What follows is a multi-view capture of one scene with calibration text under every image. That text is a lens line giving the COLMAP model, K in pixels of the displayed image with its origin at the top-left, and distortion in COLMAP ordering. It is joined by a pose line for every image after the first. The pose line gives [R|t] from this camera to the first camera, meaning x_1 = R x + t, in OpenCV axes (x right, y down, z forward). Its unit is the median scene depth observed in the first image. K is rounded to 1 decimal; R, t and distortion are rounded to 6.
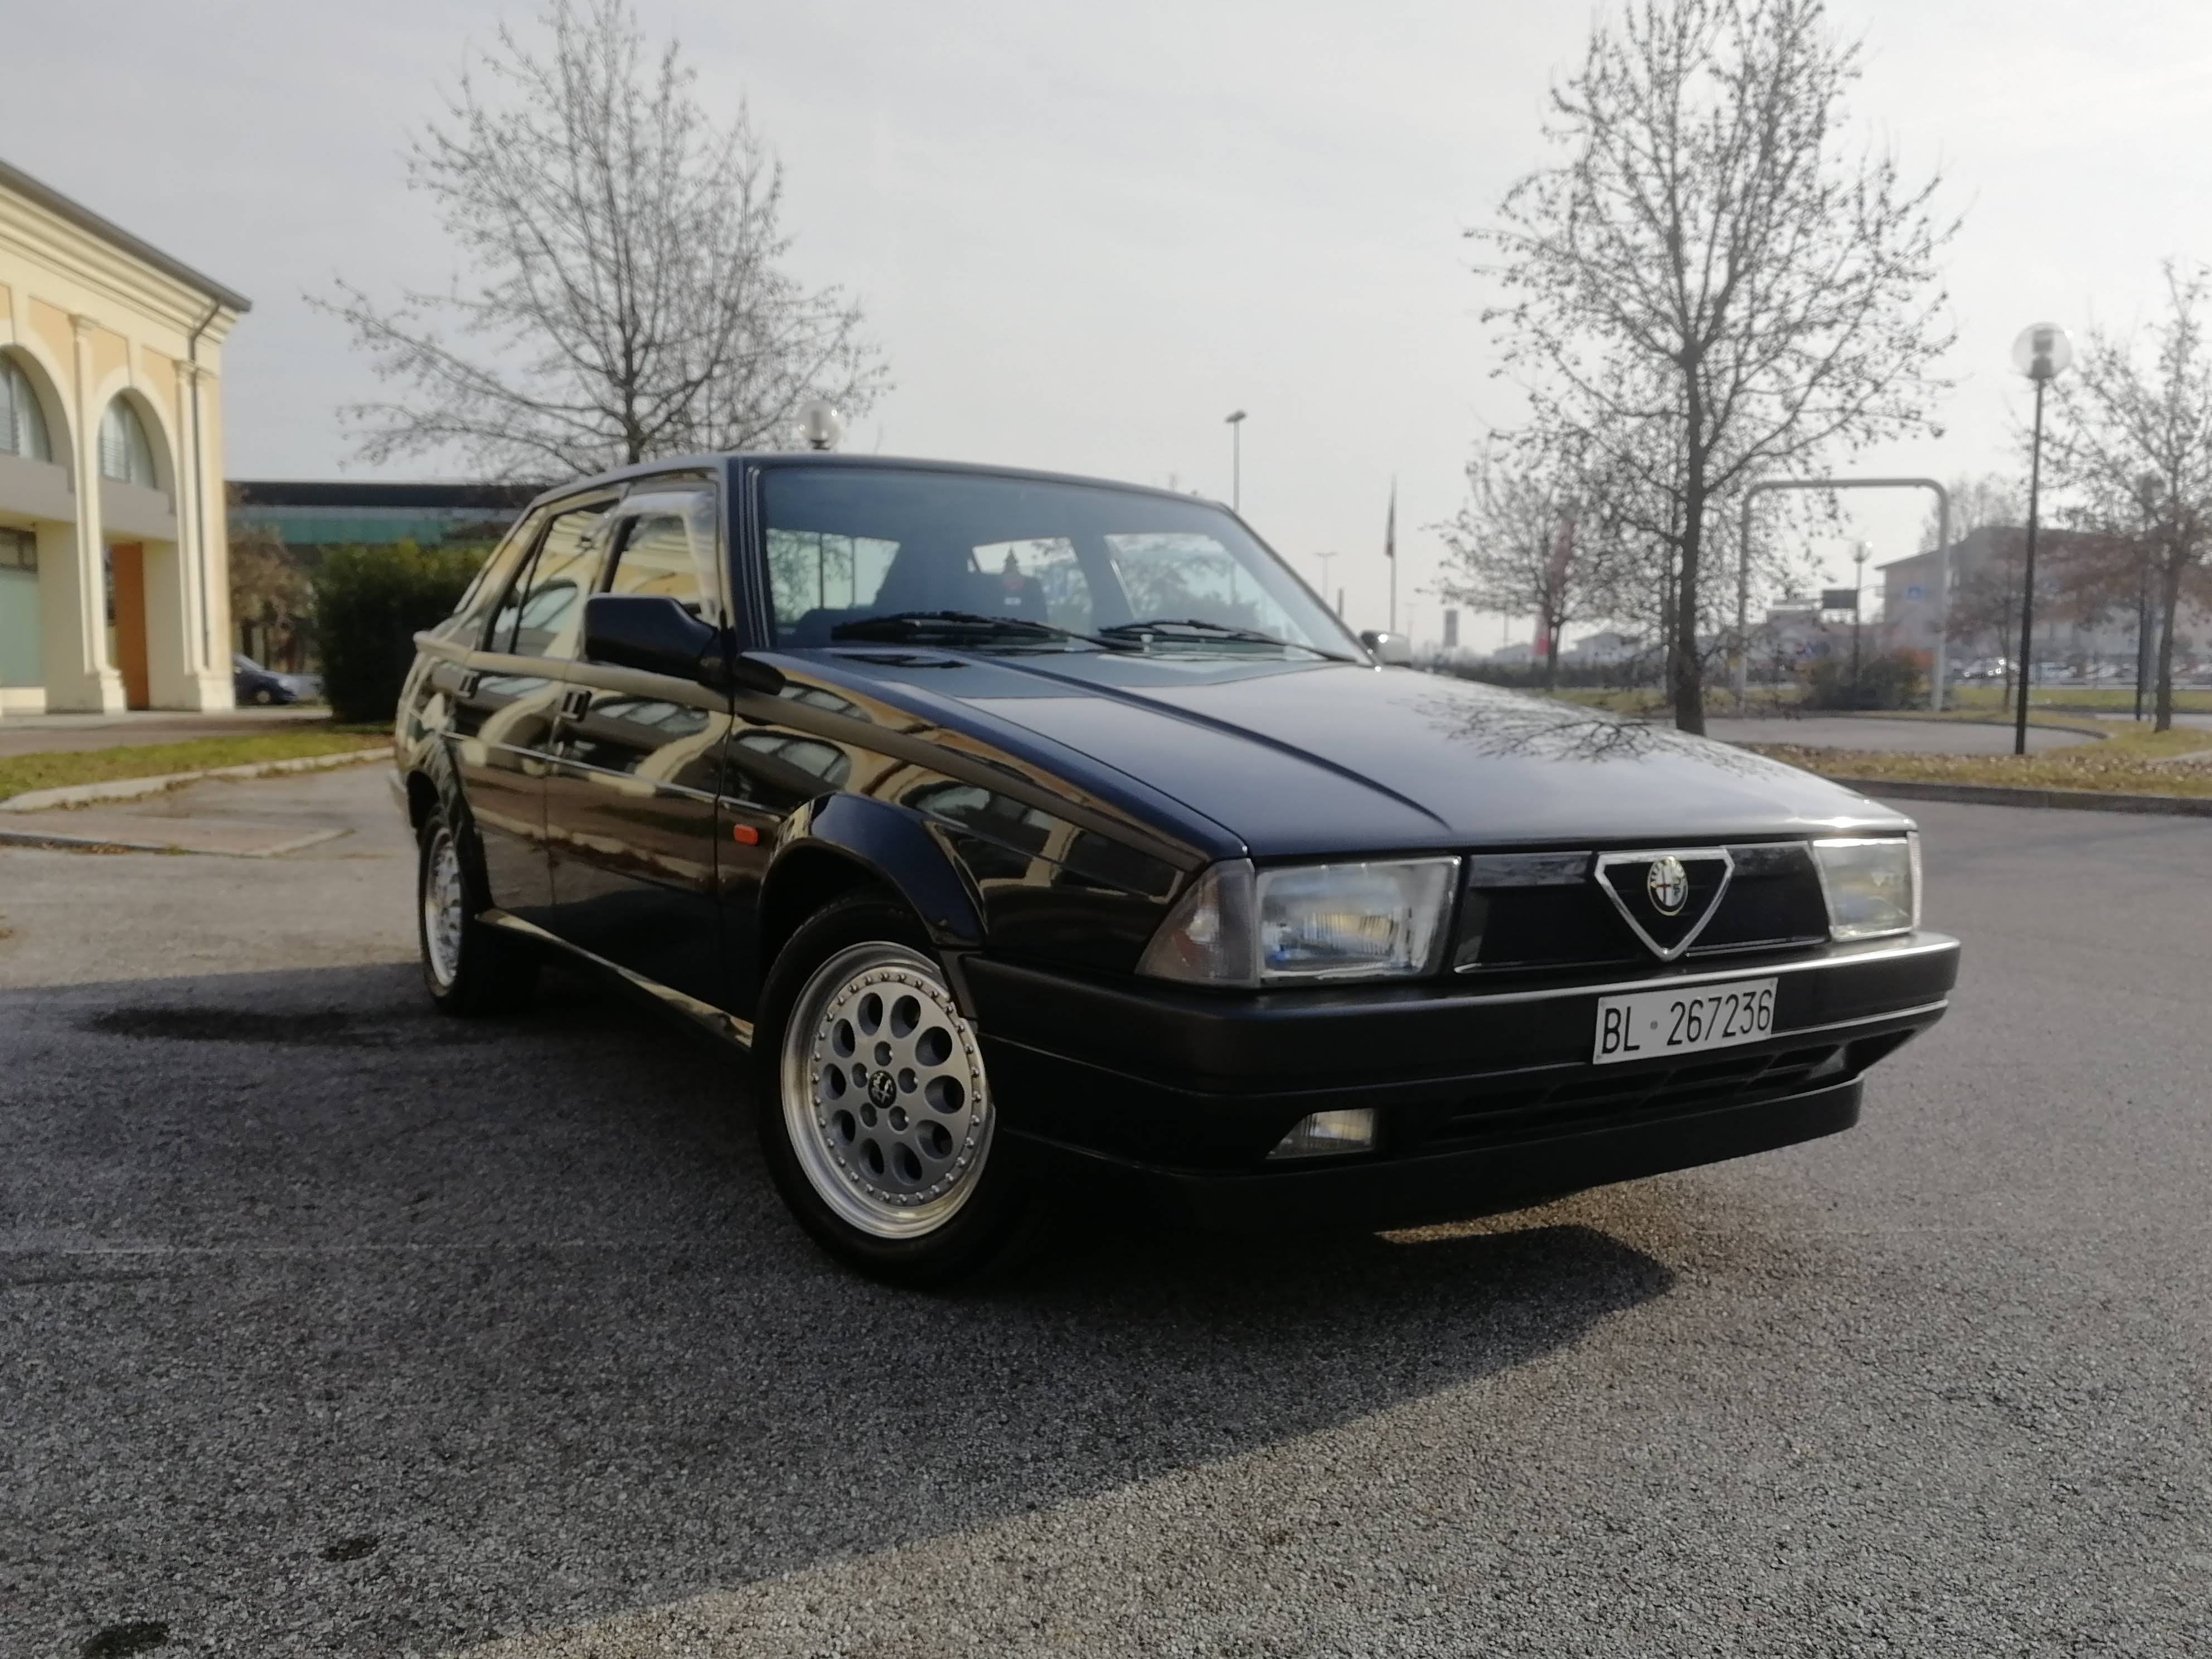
lens RADIAL K [[1762.9, 0, 1106.0], [0, 1762.9, 829.5], [0, 0, 1]] dist [-0.006470, 0.003079]
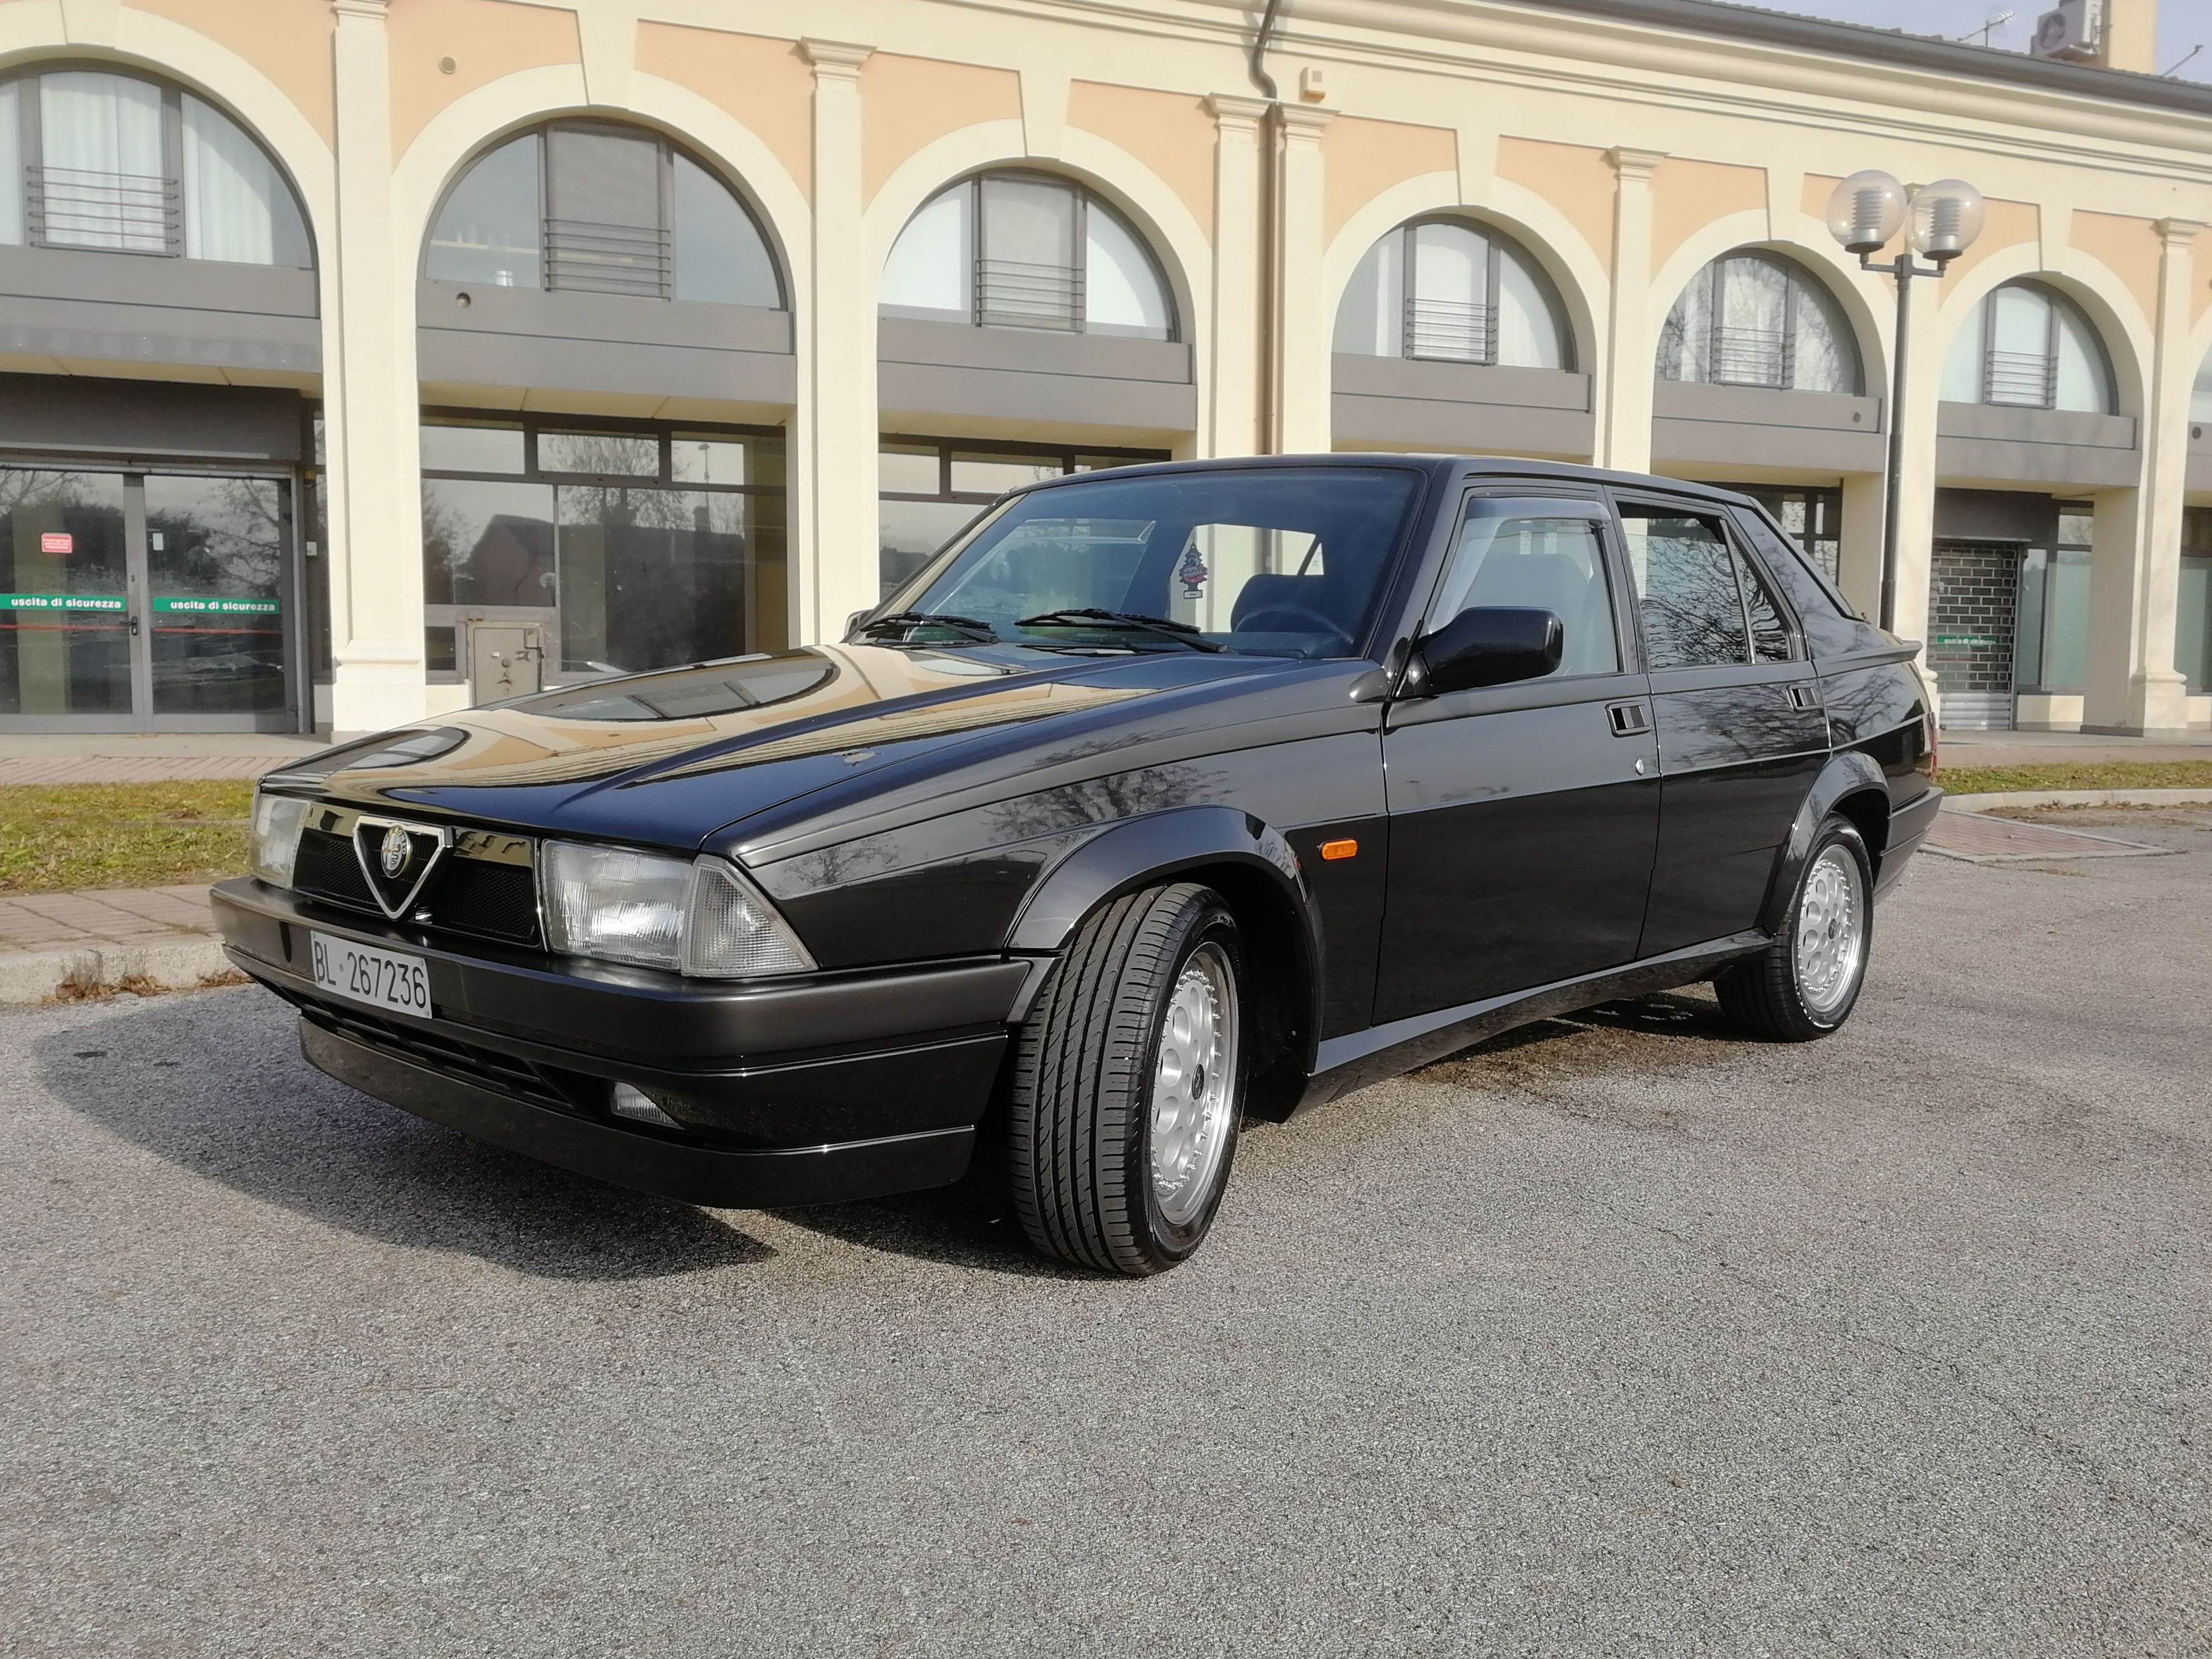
lens RADIAL K [[1727.4, 0, 1106.0], [0, 1727.4, 829.5], [0, 0, 1]] dist [0.000074, 0.001532]
pose [[0.288362, 0.079747, -0.954195, 1.456443], [-0.088468, 0.994482, 0.056379, -0.079829], [0.953426, 0.068158, 0.293826, 1.102728]]
